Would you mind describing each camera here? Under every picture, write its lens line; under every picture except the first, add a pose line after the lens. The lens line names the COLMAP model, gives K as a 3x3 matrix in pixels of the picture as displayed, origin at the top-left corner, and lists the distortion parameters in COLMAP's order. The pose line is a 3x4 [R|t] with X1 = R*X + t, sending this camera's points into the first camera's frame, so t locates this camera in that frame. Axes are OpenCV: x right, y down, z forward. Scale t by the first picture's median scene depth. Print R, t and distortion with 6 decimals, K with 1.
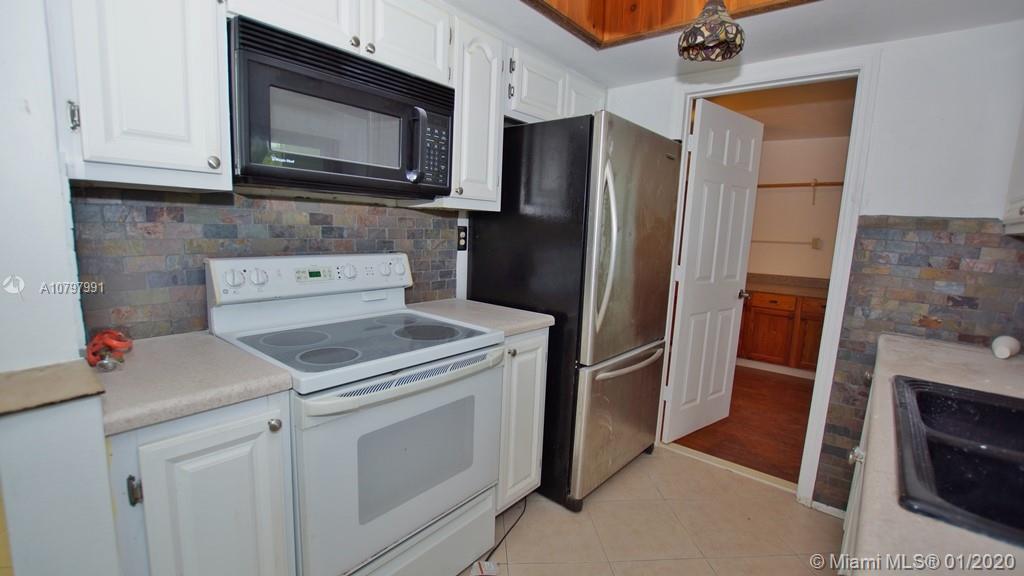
lens RADIAL K [[452.2, 0, 511.6], [0, 452.2, 294.7], [0, 0, 1]] dist [-0.026966, 0.000946]
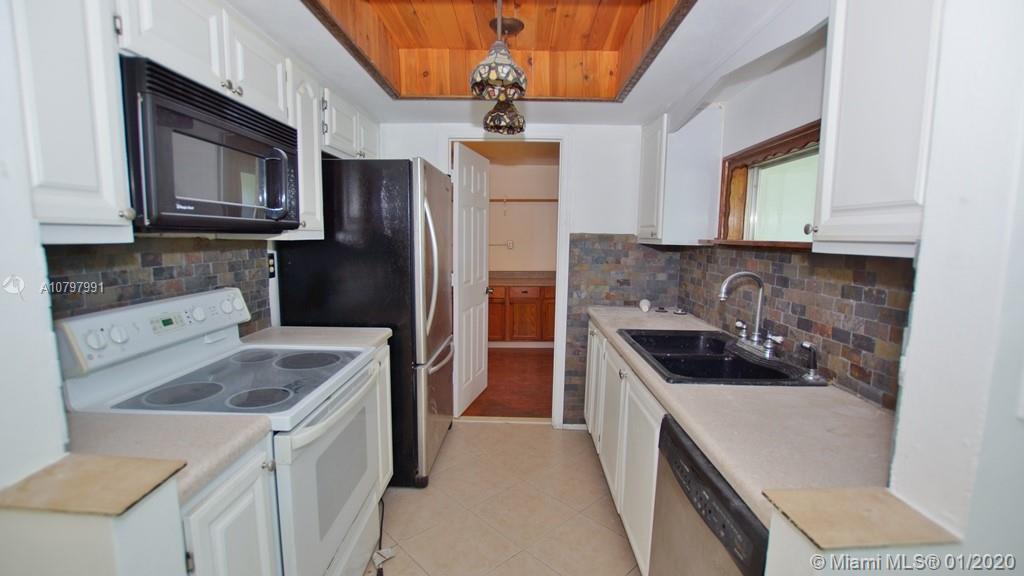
lens RADIAL K [[452.2, 0, 511.6], [0, 452.2, 294.7], [0, 0, 1]] dist [-0.026966, 0.000946]
pose [[0.779773, -0.111538, 0.616047, -0.376107], [0.112396, 0.992955, 0.037512, -0.047698], [-0.615891, 0.039991, 0.786816, -0.110540]]
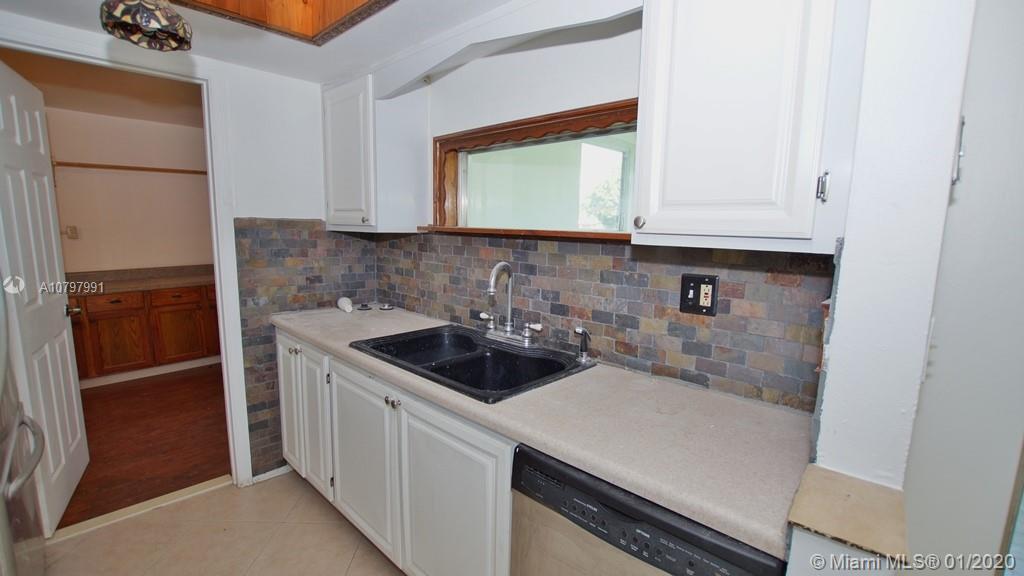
lens RADIAL K [[452.2, 0, 511.6], [0, 452.2, 294.7], [0, 0, 1]] dist [-0.026966, 0.000946]
pose [[0.064589, -0.193622, 0.978948, -0.304705], [0.132318, 0.973996, 0.183912, -0.105560], [-0.989101, 0.117654, 0.088529, 0.237879]]
